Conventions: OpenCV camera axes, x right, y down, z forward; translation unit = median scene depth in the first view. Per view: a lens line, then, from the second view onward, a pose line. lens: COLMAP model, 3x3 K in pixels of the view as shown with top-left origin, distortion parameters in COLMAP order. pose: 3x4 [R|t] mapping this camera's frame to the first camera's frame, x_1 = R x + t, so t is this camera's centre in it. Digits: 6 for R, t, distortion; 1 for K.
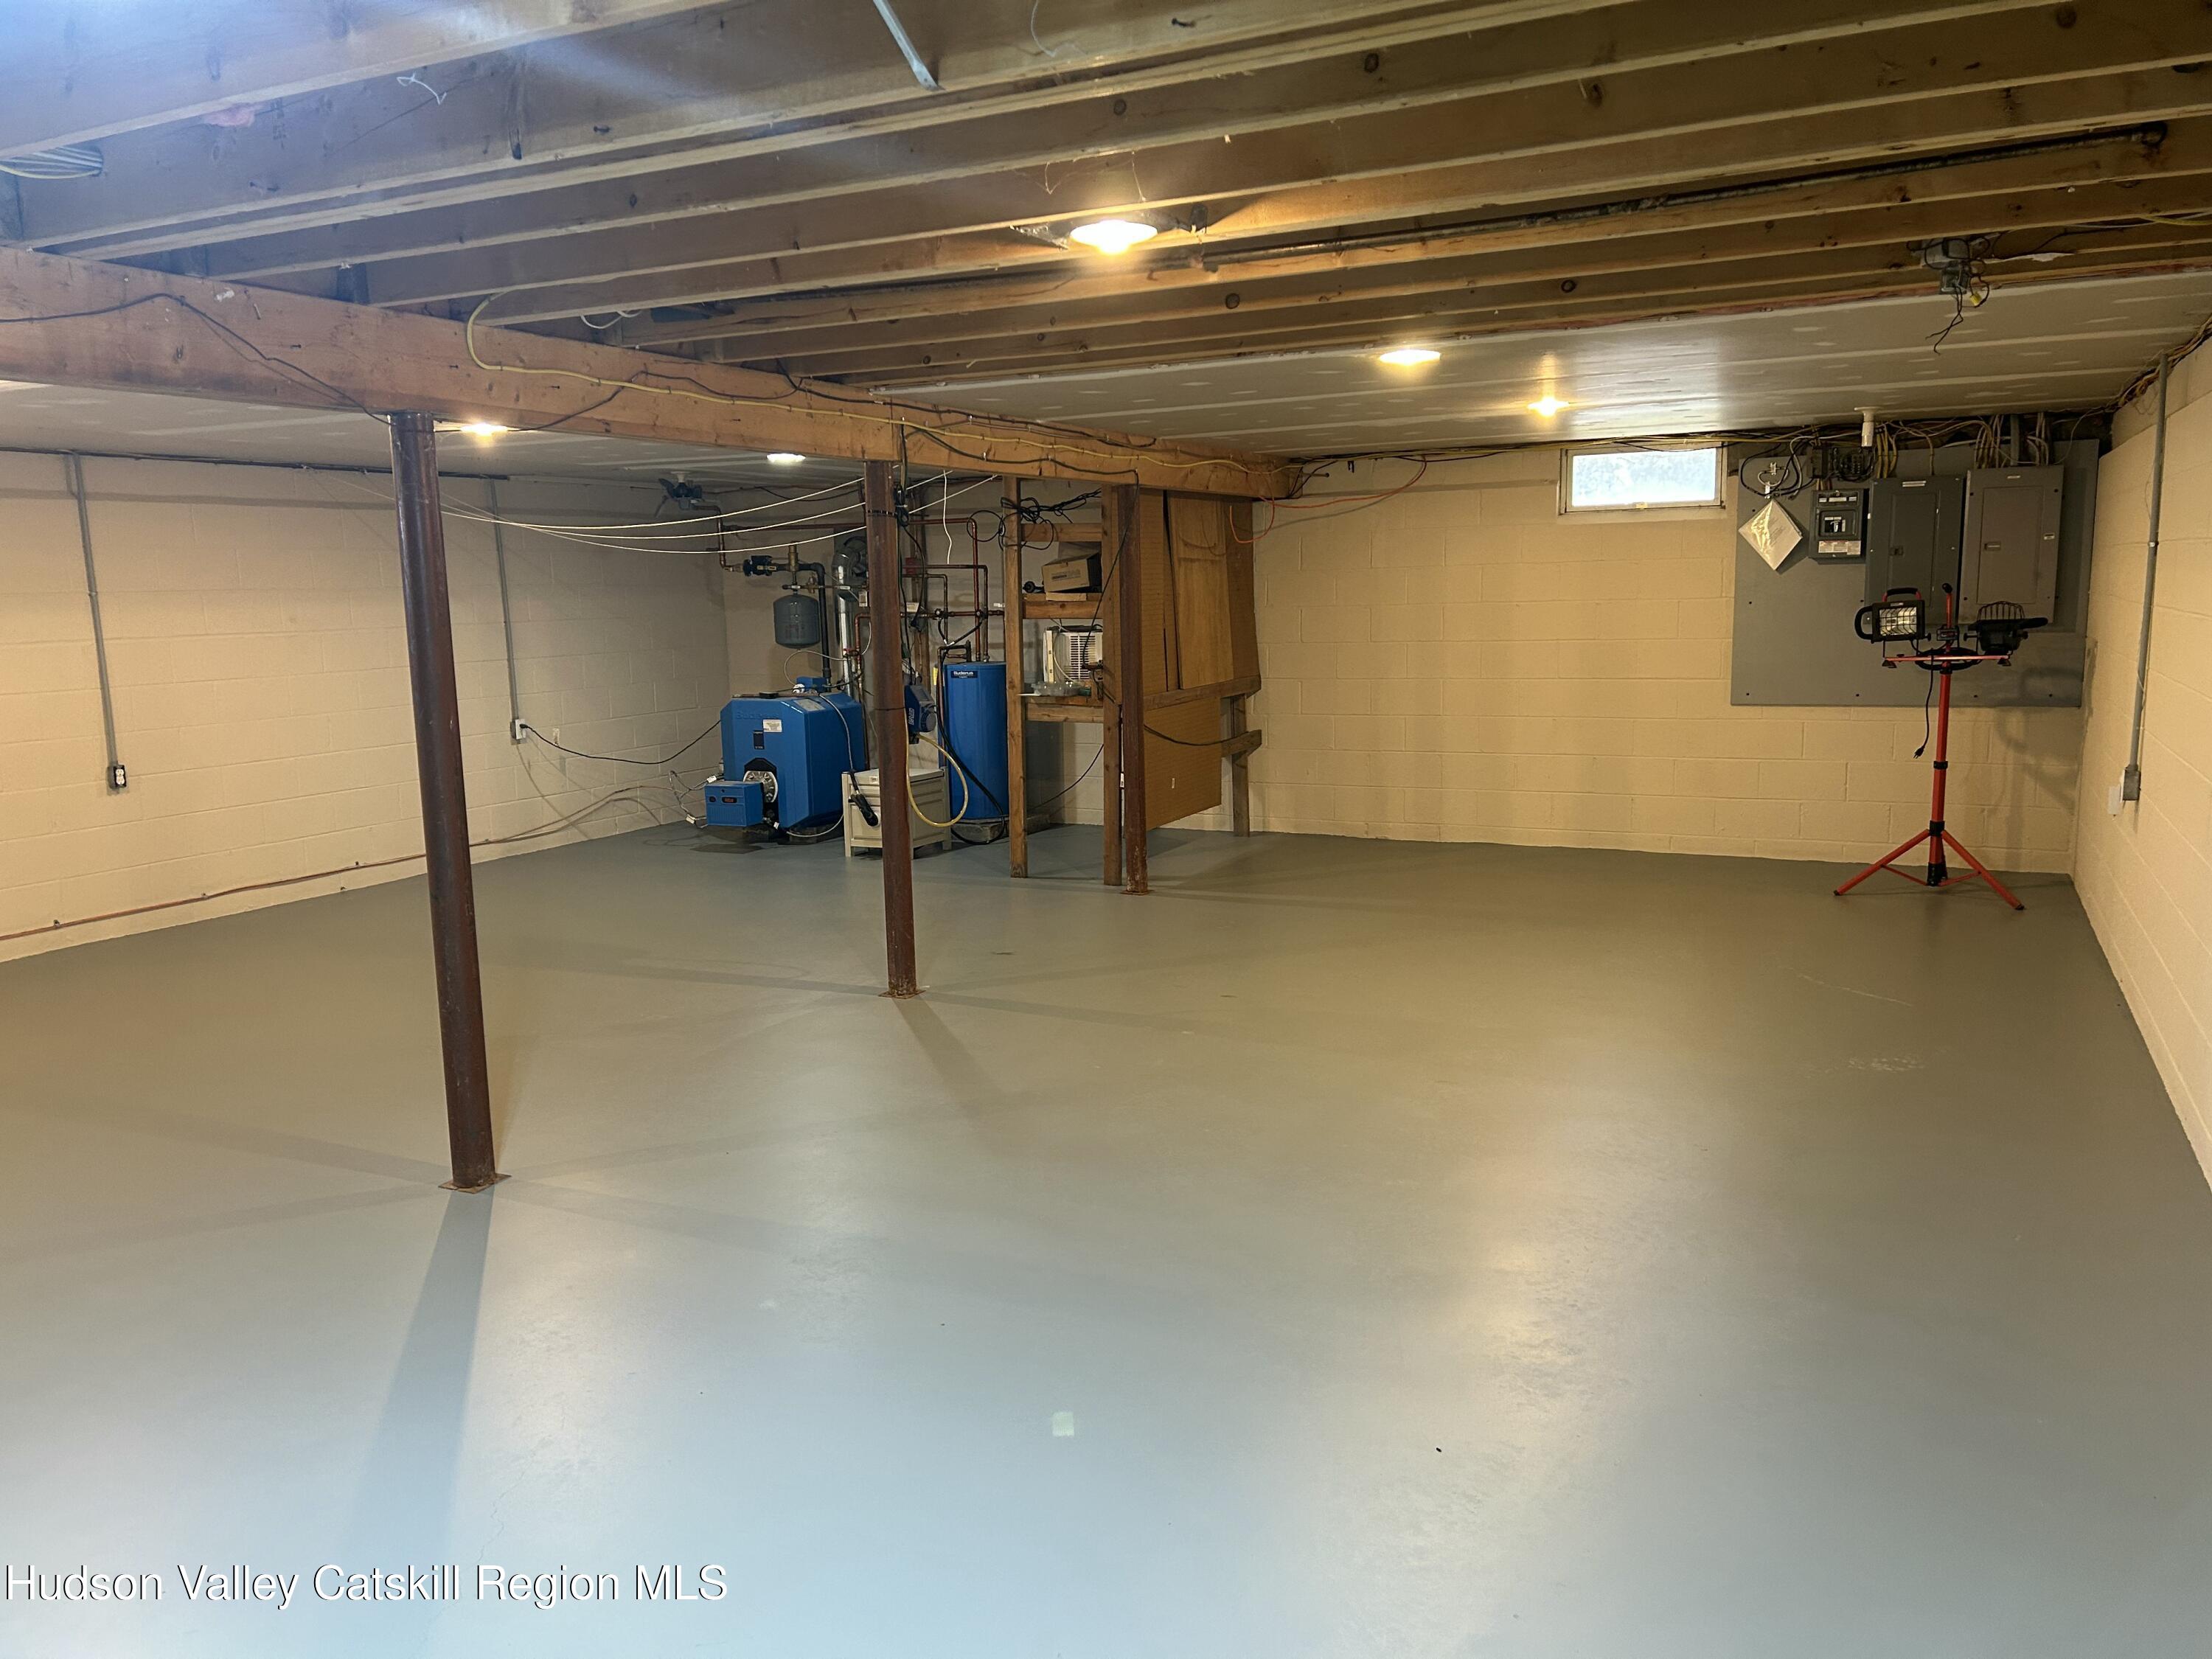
lens RADIAL K [[1644.1, 0, 1101.3], [0, 1644.1, 810.8], [0, 0, 1]] dist [0.050677, -0.061337]
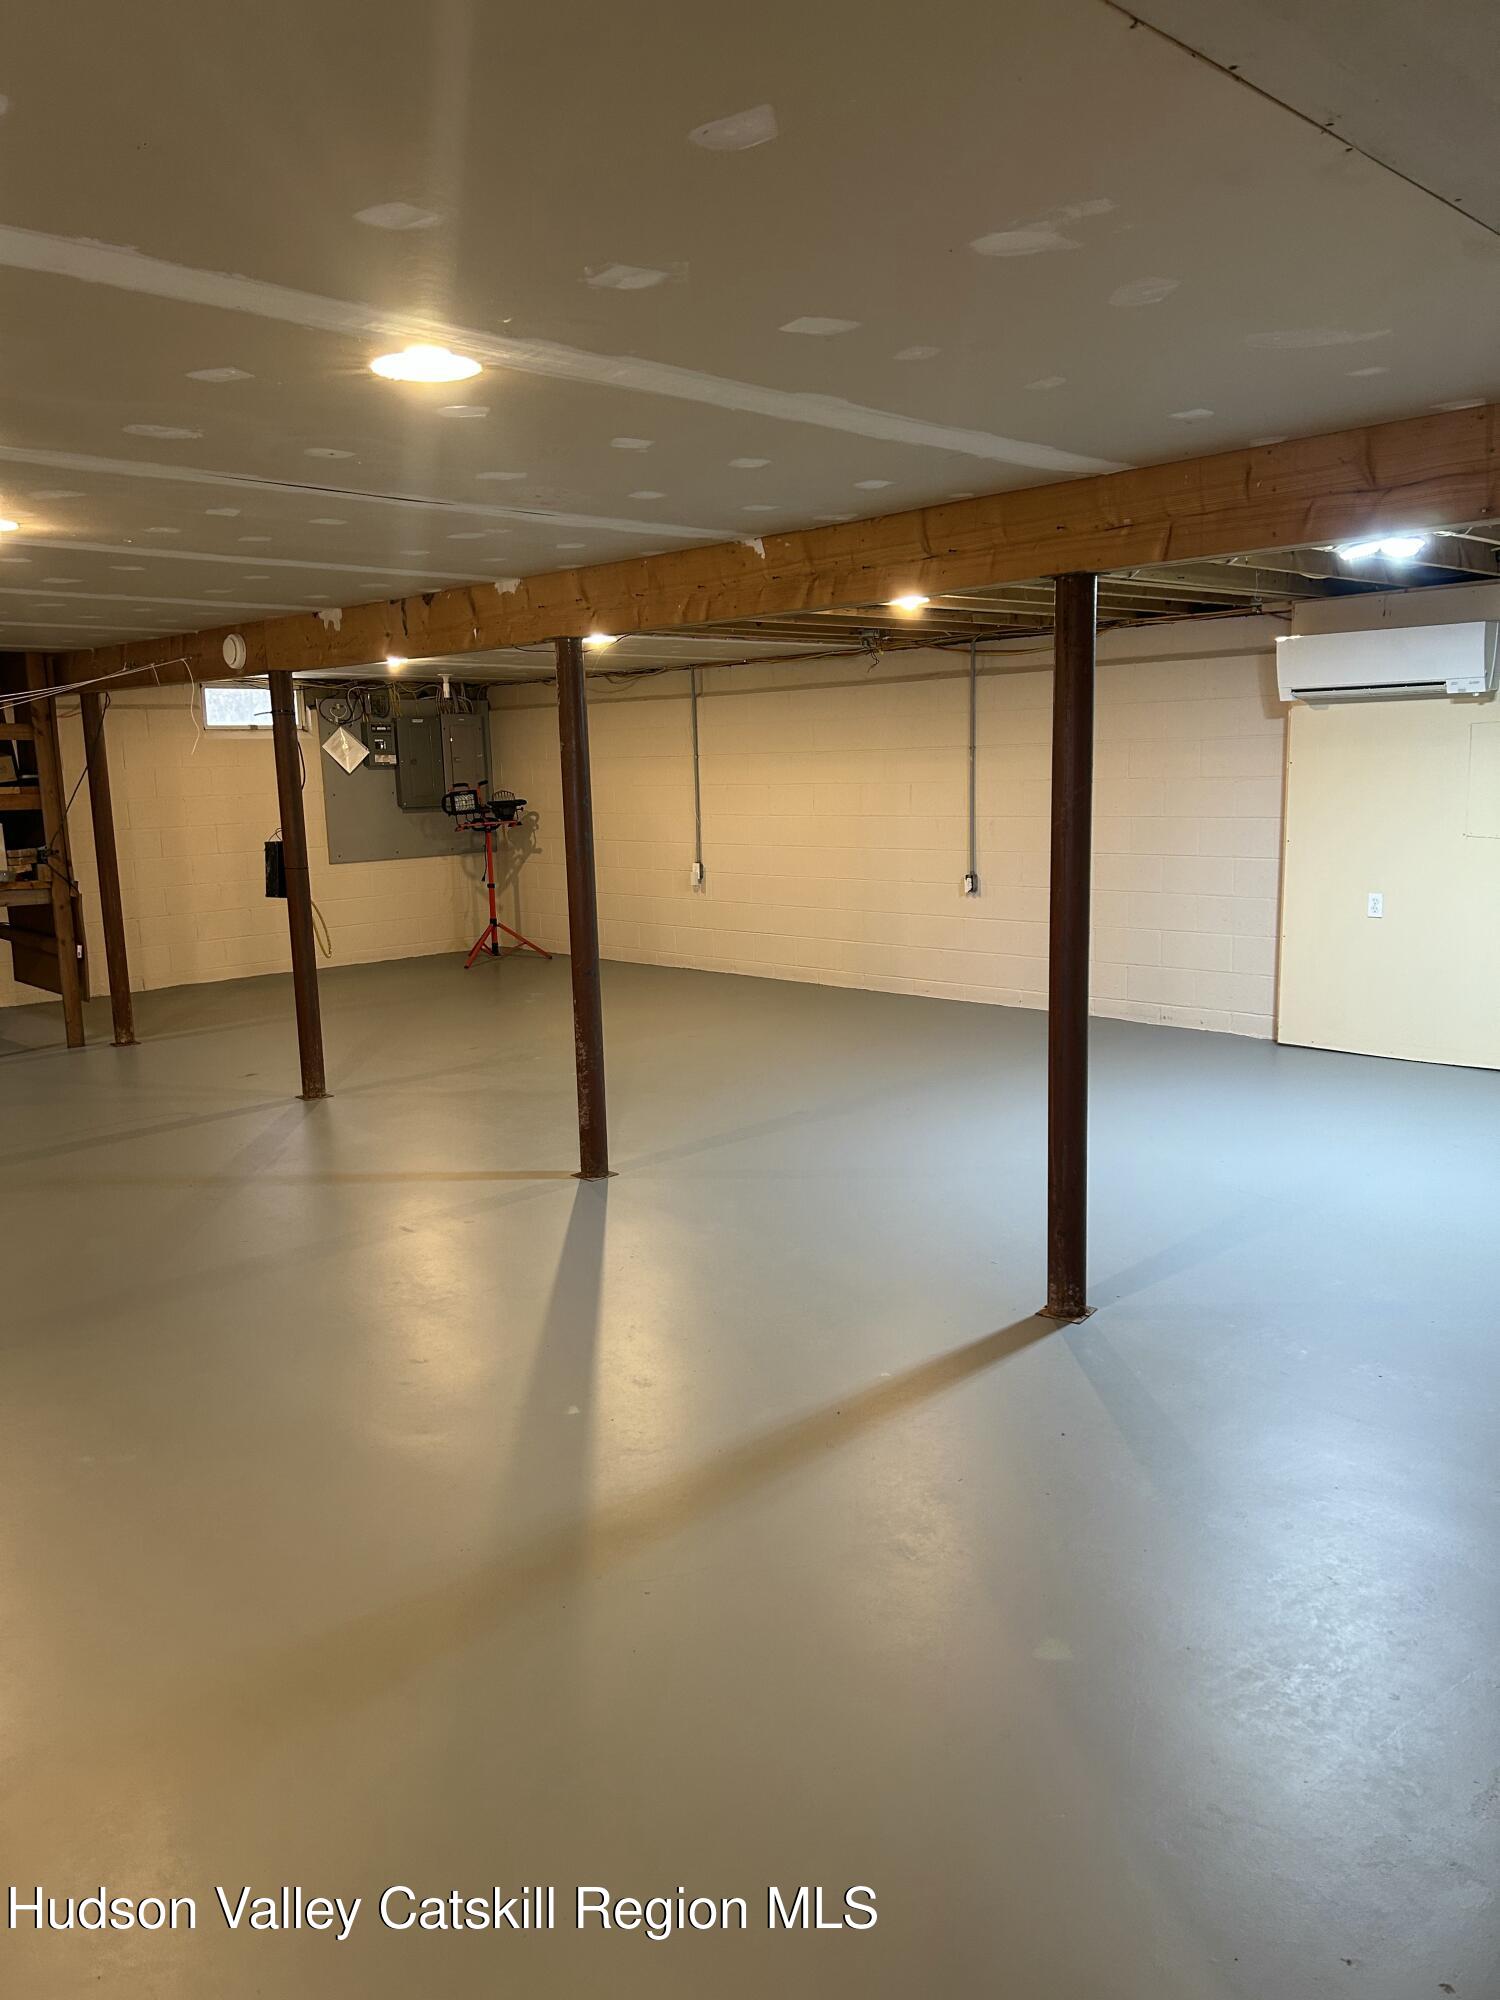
lens RADIAL K [[1486.6, 0, 748.3], [0, 1486.6, 1020.0], [0, 0, 1]] dist [0.050677, -0.061337]
pose [[0.321190, -0.149106, 0.935203, -0.814586], [0.147048, 0.983402, 0.106288, -0.013818], [-0.935529, 0.103381, 0.337784, 0.217958]]
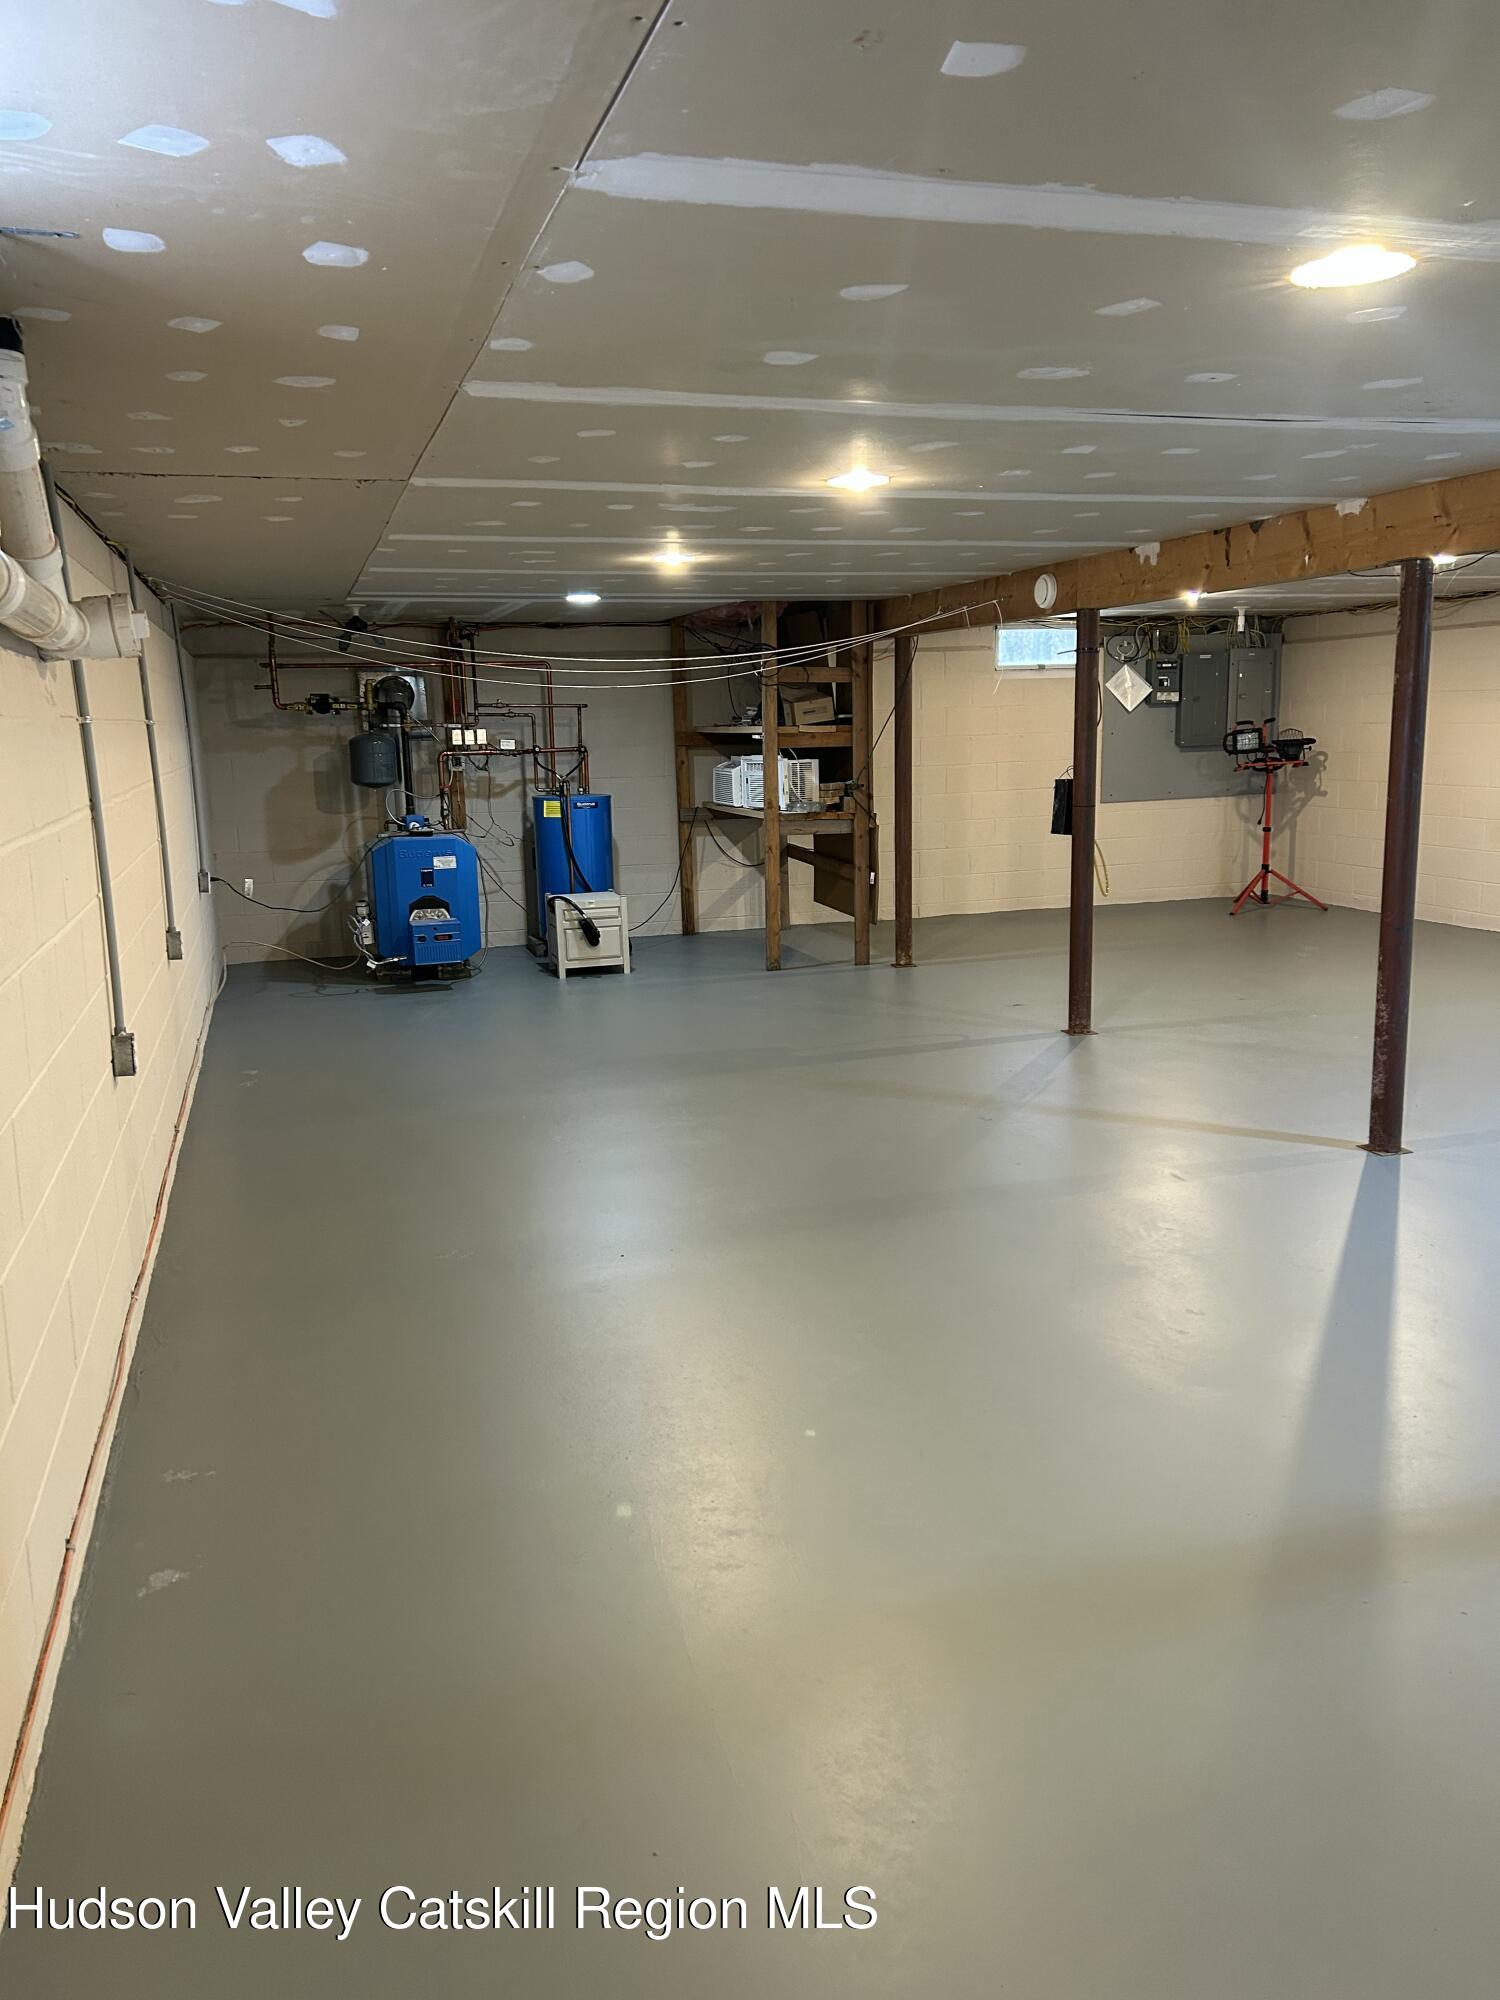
lens RADIAL K [[1486.6, 0, 736.0], [0, 1486.6, 1008.3], [0, 0, 1]] dist [0.050677, -0.061337]
pose [[0.731793, -0.126598, 0.669665, -0.825017], [0.102034, 0.991873, 0.076009, -0.016580], [-0.673845, 0.012706, 0.738763, 0.240219]]
